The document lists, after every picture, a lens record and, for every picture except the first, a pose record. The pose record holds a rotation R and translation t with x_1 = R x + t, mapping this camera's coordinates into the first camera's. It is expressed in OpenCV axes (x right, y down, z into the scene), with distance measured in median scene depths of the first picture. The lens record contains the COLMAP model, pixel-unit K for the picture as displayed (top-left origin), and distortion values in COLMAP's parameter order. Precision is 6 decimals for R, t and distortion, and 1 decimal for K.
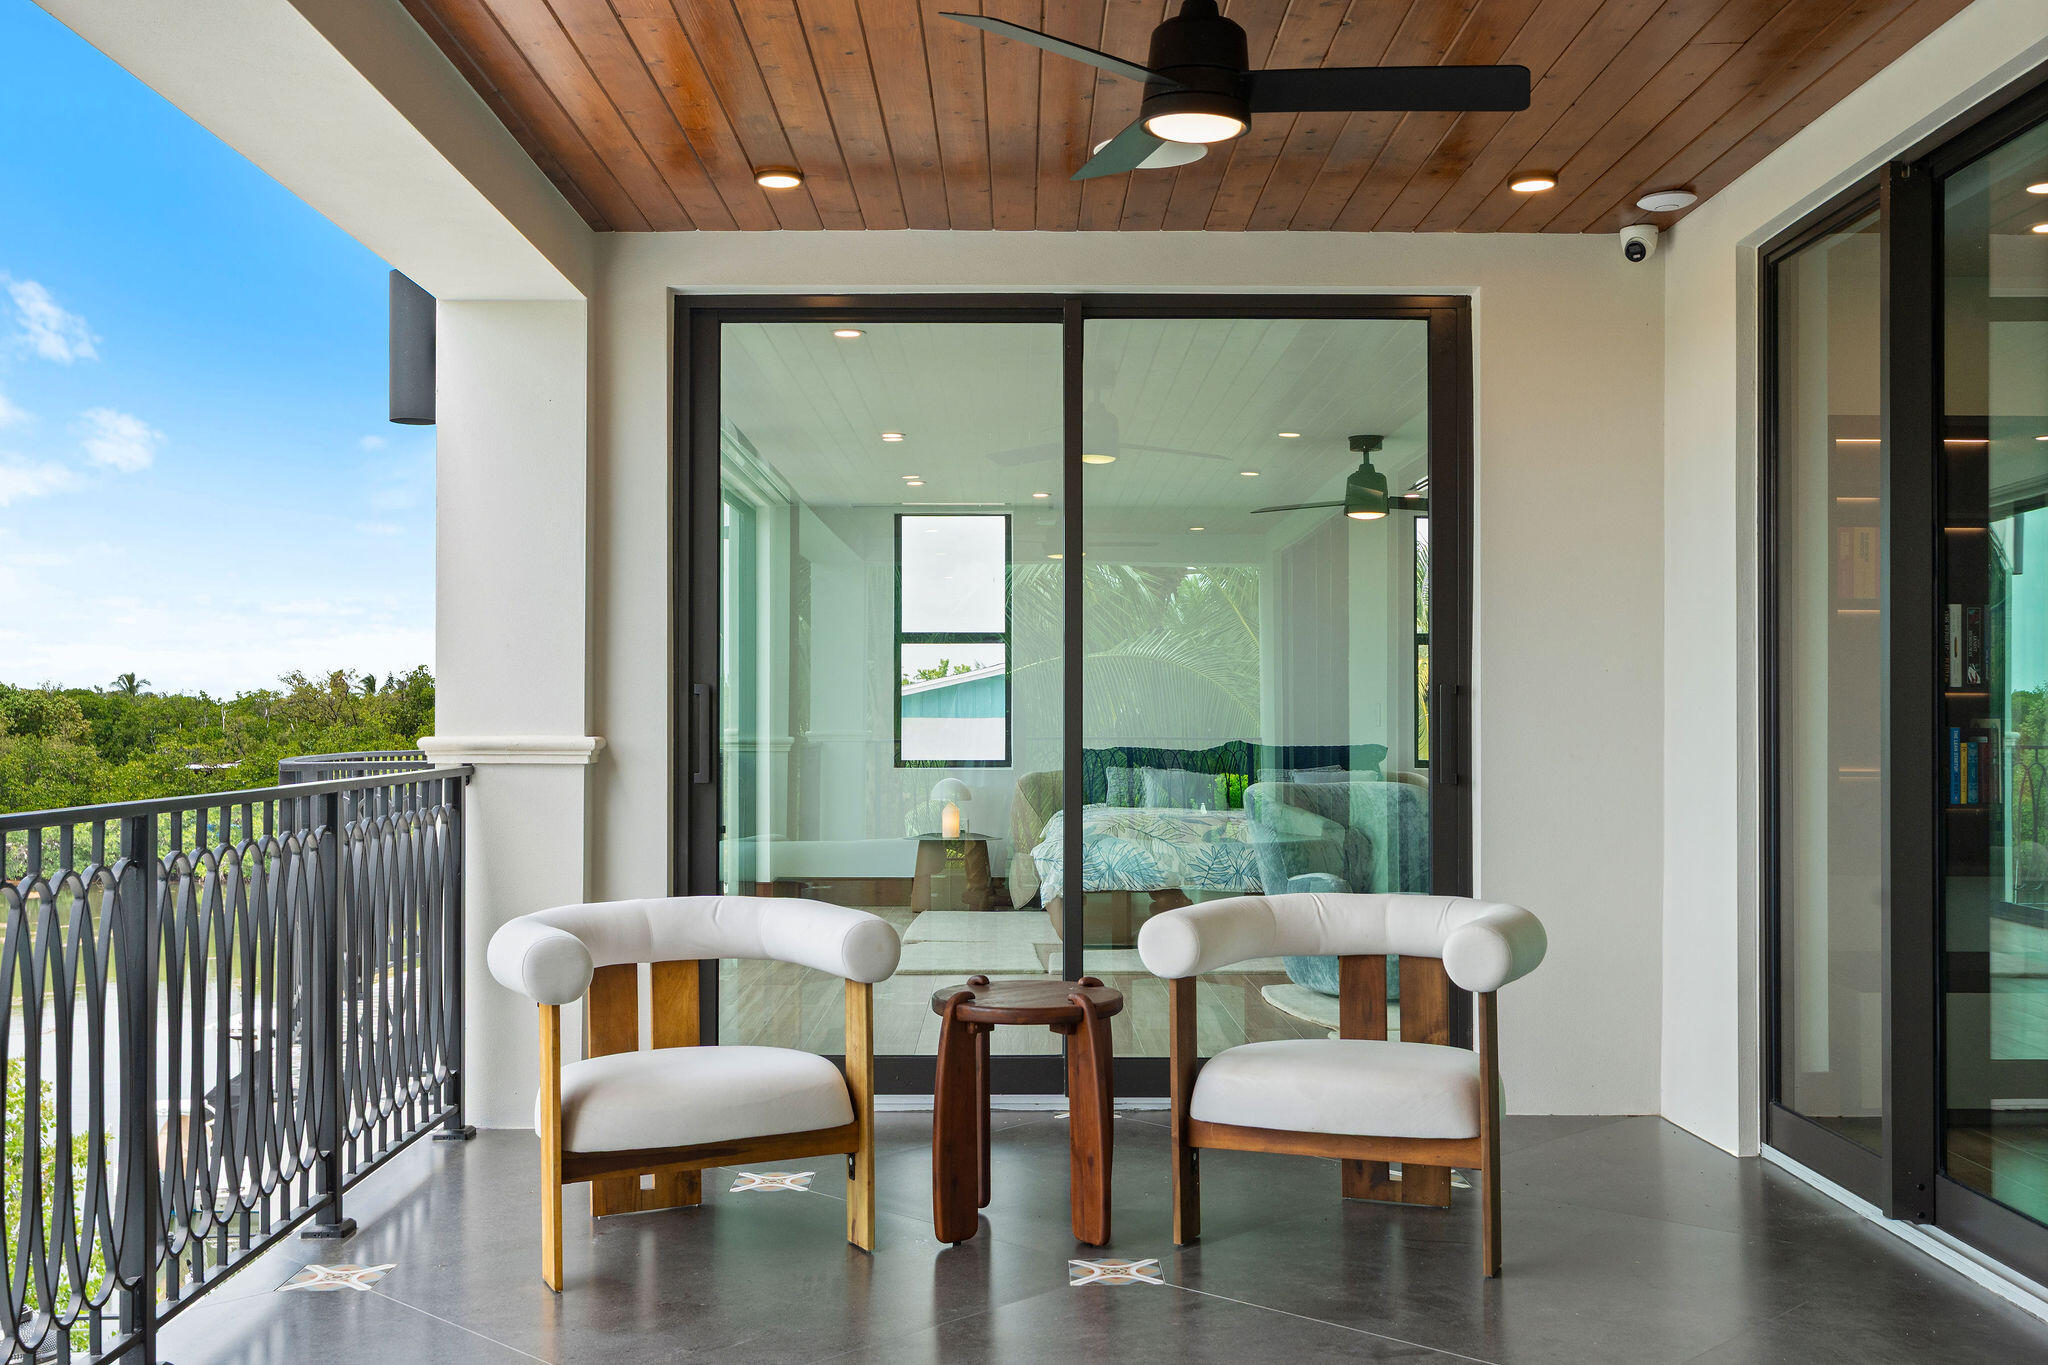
lens RADIAL K [[2085.0, 0, 1023.1], [0, 2085.0, 687.8], [0, 0, 1]] dist [-0.001451, 0.000000]
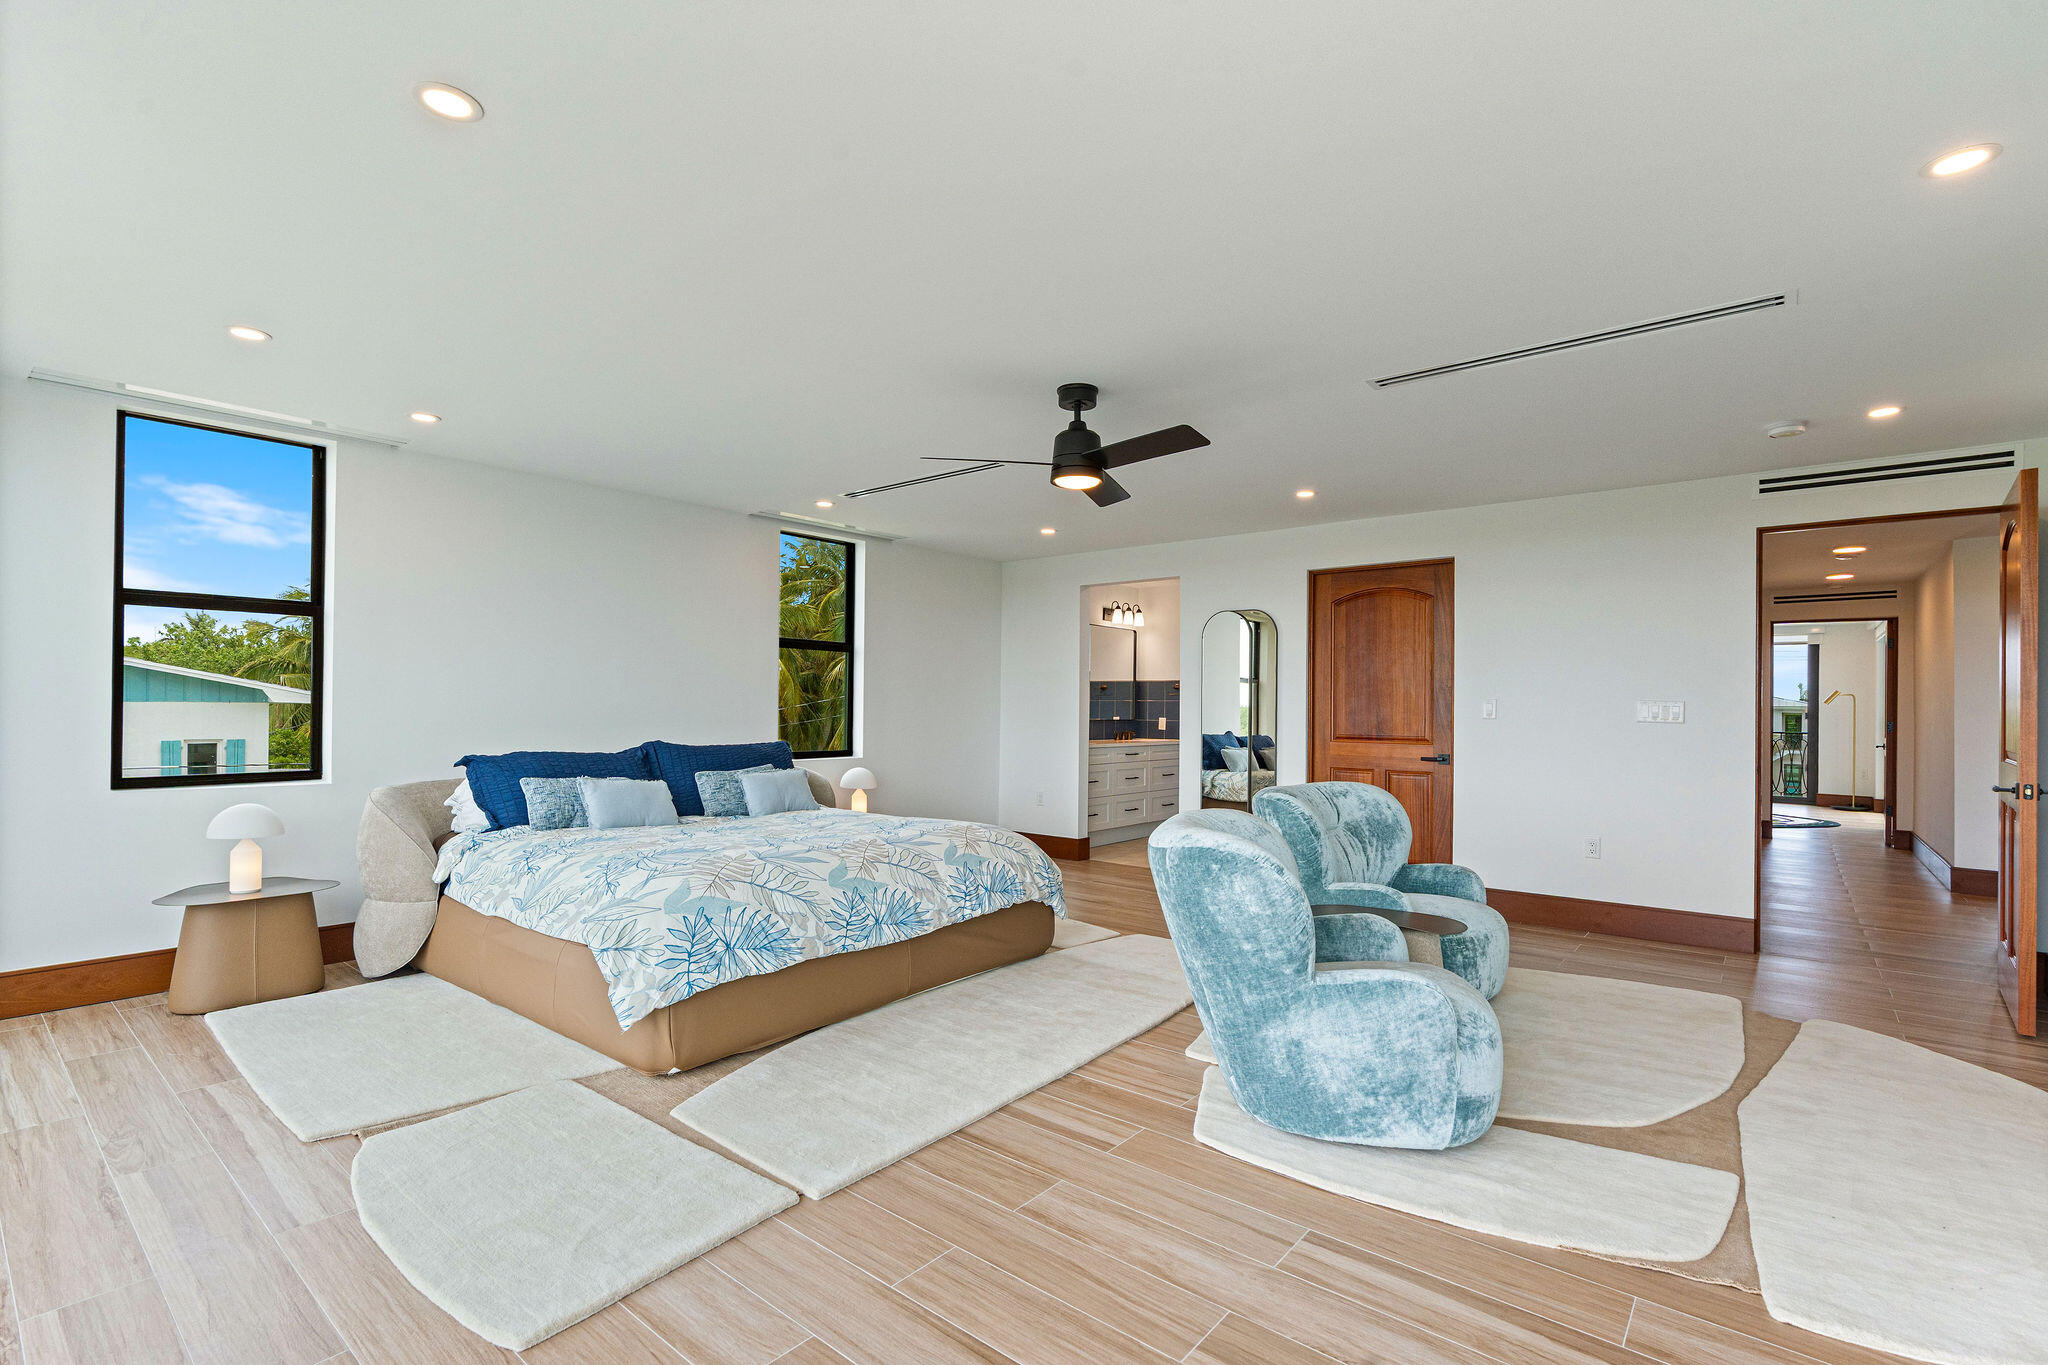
lens RADIAL K [[914.2, 0, 1025.8], [0, 914.2, 691.3], [0, 0, 1]] dist [-0.001675, -0.000507]
pose [[0.633488, 0.020094, 0.773492, -0.116830], [-0.020113, 0.999753, -0.009499, 0.004488], [-0.773491, -0.009539, 0.633735, 0.684969]]
